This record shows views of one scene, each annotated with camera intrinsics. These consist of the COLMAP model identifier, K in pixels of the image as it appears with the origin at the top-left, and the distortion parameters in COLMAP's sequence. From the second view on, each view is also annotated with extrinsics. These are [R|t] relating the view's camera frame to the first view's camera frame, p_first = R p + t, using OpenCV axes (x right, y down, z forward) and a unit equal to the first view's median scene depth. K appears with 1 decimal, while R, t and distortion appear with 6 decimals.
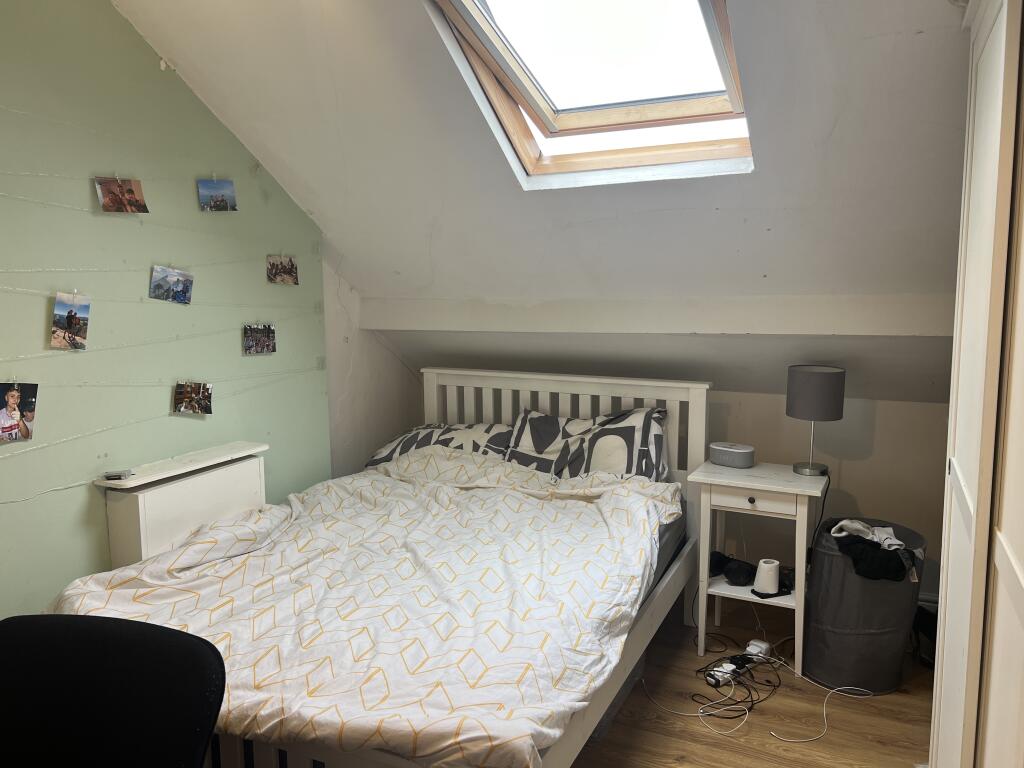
lens RADIAL K [[760.6, 0, 512.0], [0, 760.6, 384.0], [0, 0, 1]] dist [0.018942, -0.006182]
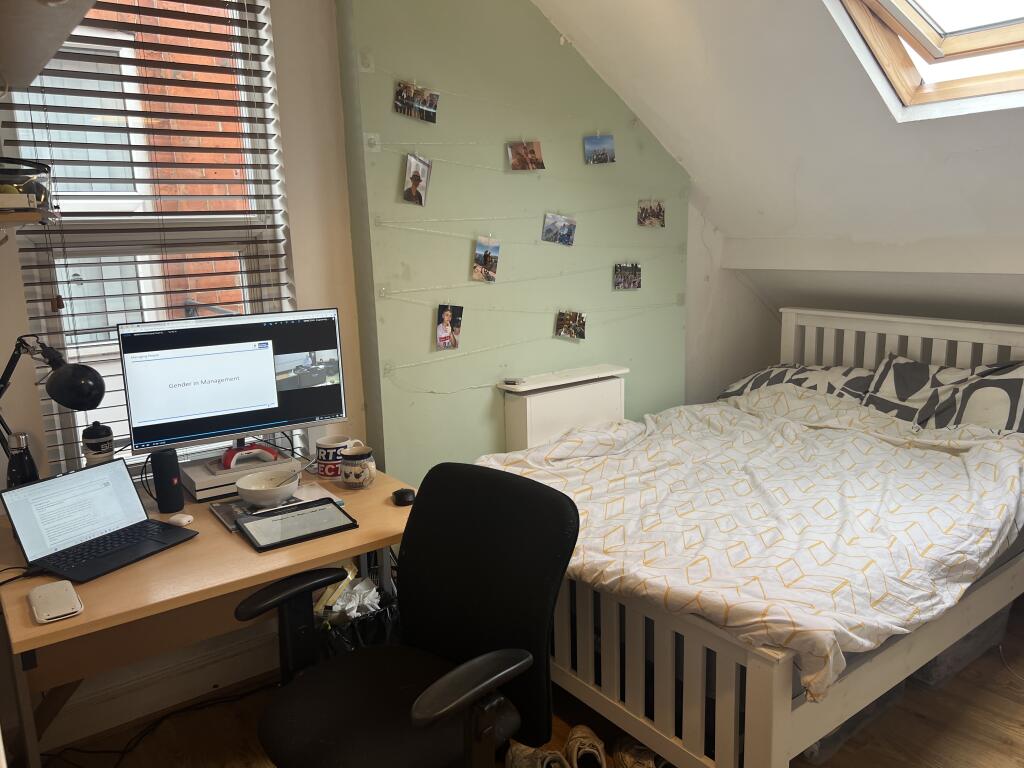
lens RADIAL K [[760.6, 0, 512.0], [0, 760.6, 384.0], [0, 0, 1]] dist [0.018942, -0.006182]
pose [[0.886515, 0.075223, -0.456543, 0.053391], [-0.042485, 0.995762, 0.081572, 0.018187], [0.460744, -0.052919, 0.885954, -0.108332]]
